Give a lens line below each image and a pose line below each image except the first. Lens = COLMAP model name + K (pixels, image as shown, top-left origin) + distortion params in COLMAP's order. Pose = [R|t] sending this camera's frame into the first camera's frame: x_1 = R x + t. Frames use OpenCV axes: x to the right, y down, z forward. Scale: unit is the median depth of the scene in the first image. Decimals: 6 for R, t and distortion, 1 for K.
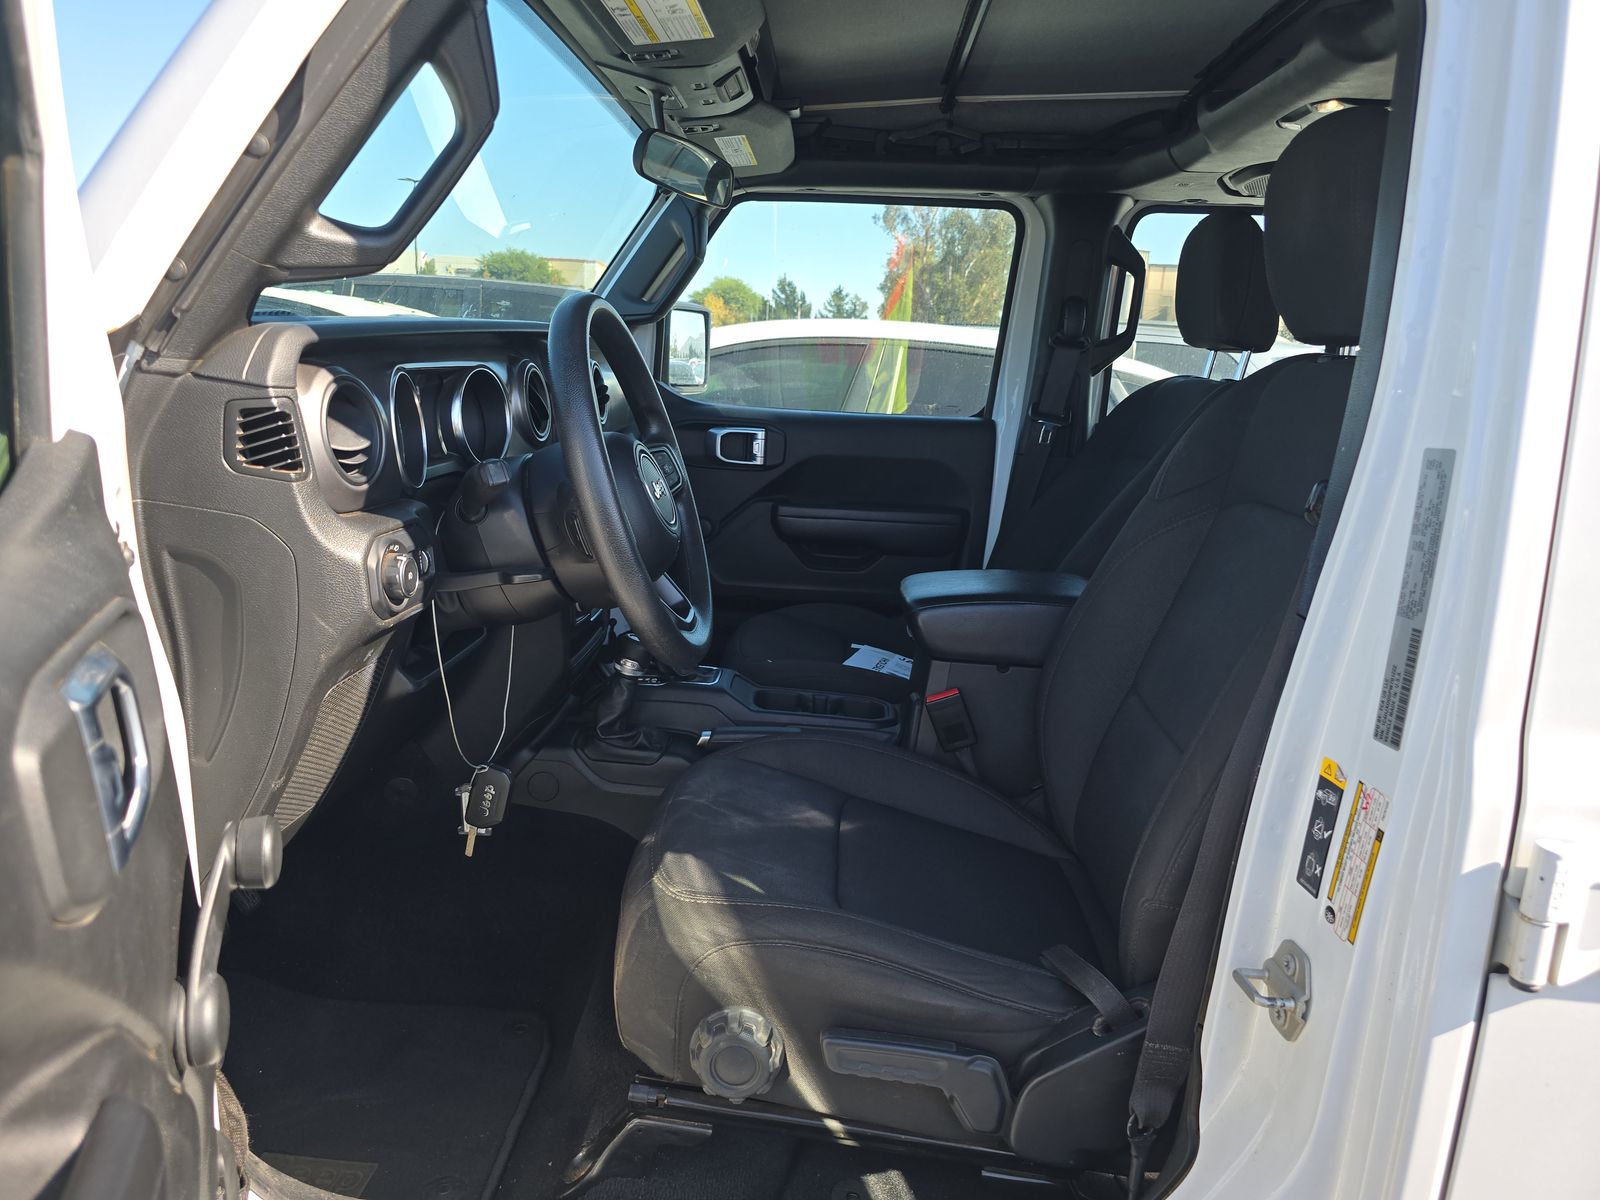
lens RADIAL K [[1072.1, 0, 791.1], [0, 1072.1, 595.1], [0, 0, 1]] dist [0.058071, -0.052109]
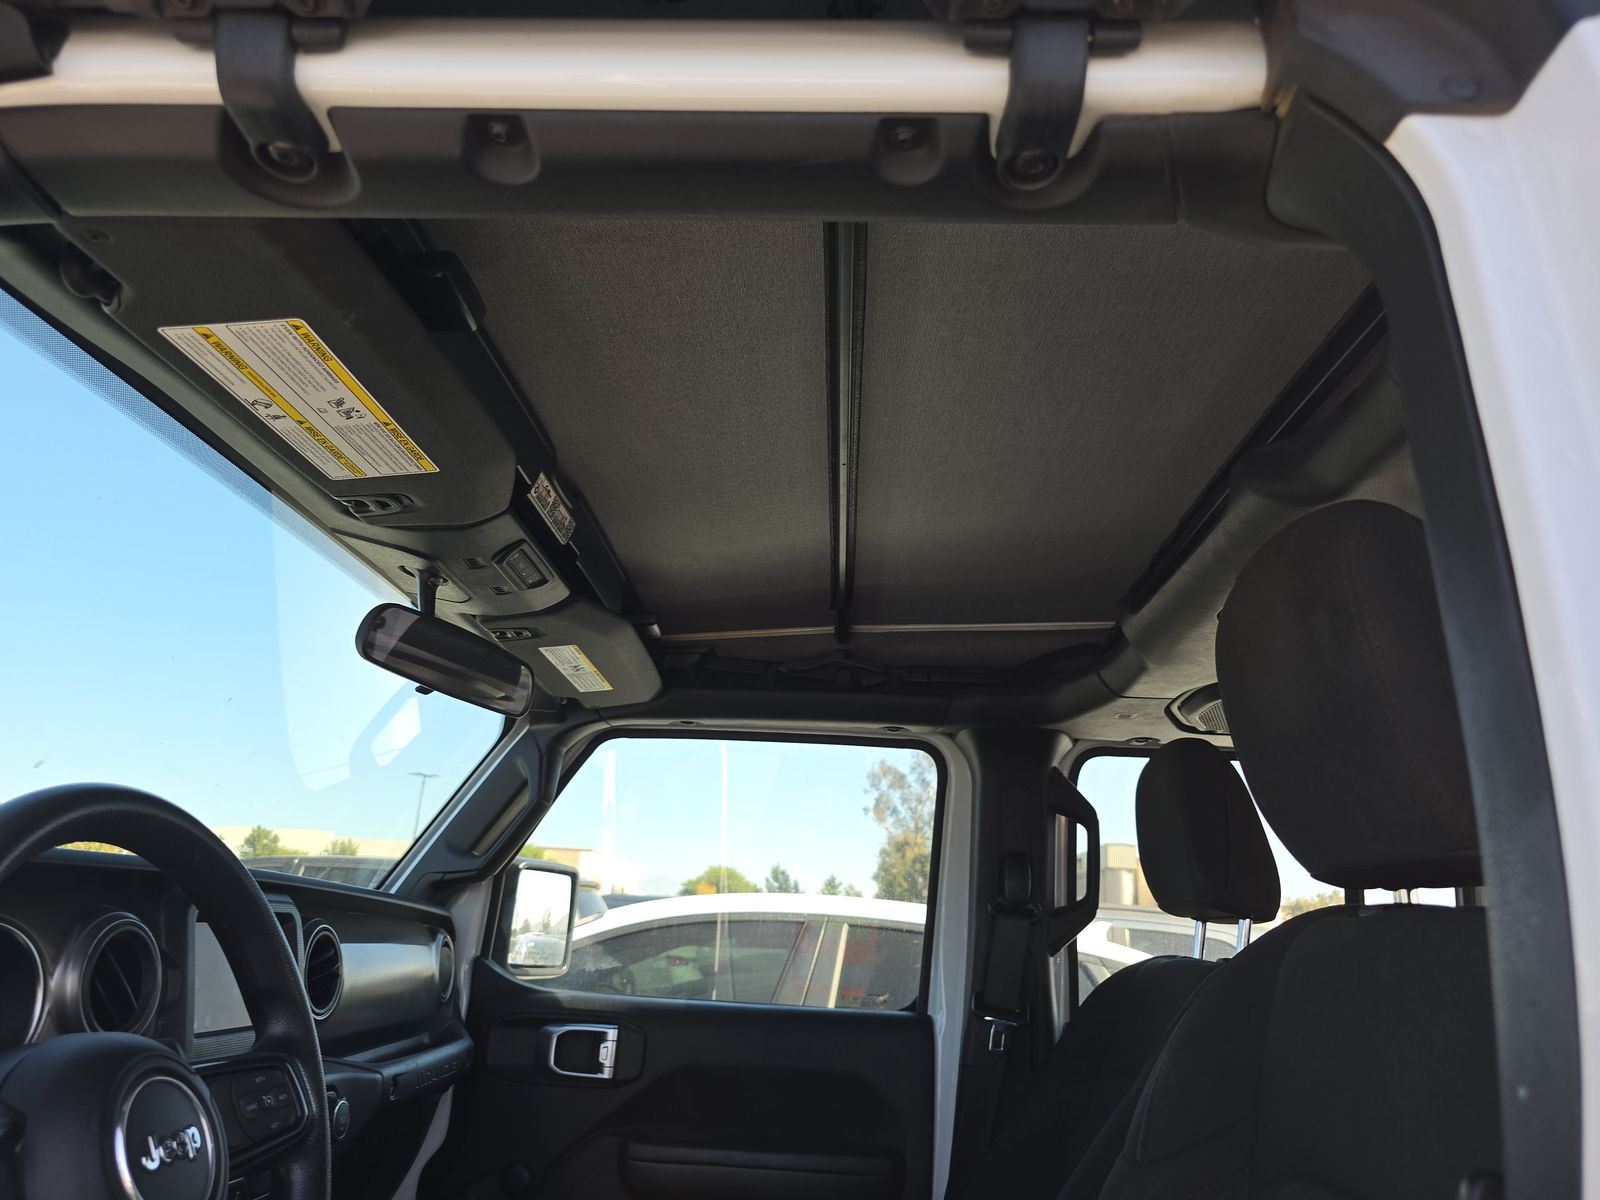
lens RADIAL K [[1078.8, 0, 789.6], [0, 1078.8, 603.6], [0, 0, 1]] dist [0.023973, 0.000056]
pose [[0.999974, 0.007184, -0.000620, 0.094846], [-0.006523, 0.864553, -0.502500, -0.033860], [-0.003074, 0.502491, 0.864577, 0.219844]]
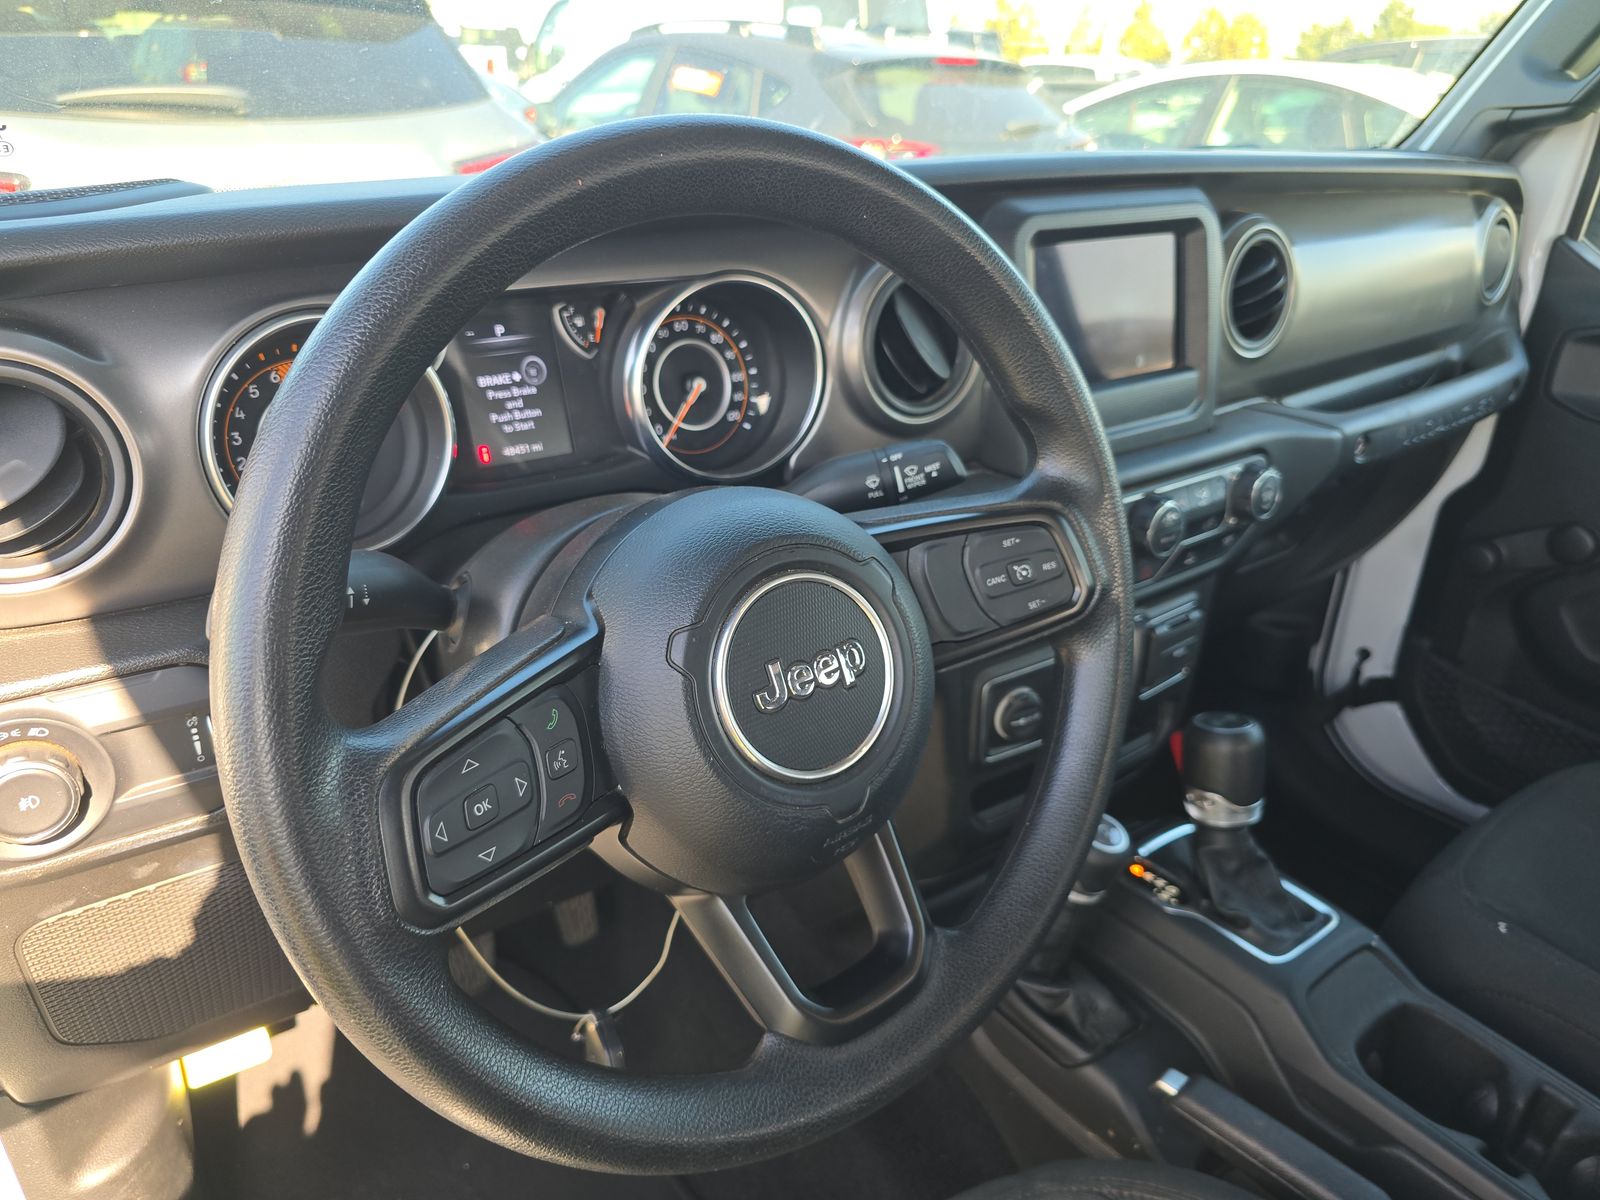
lens RADIAL K [[1069.8, 0, 783.8], [0, 1069.8, 598.9], [0, 0, 1]] dist [0.037823, -0.057333]
pose [[0.618333, 0.287994, -0.731248, 0.069680], [-0.155444, 0.956875, 0.245413, -0.107886], [0.770391, -0.038079, 0.636434, 0.400858]]
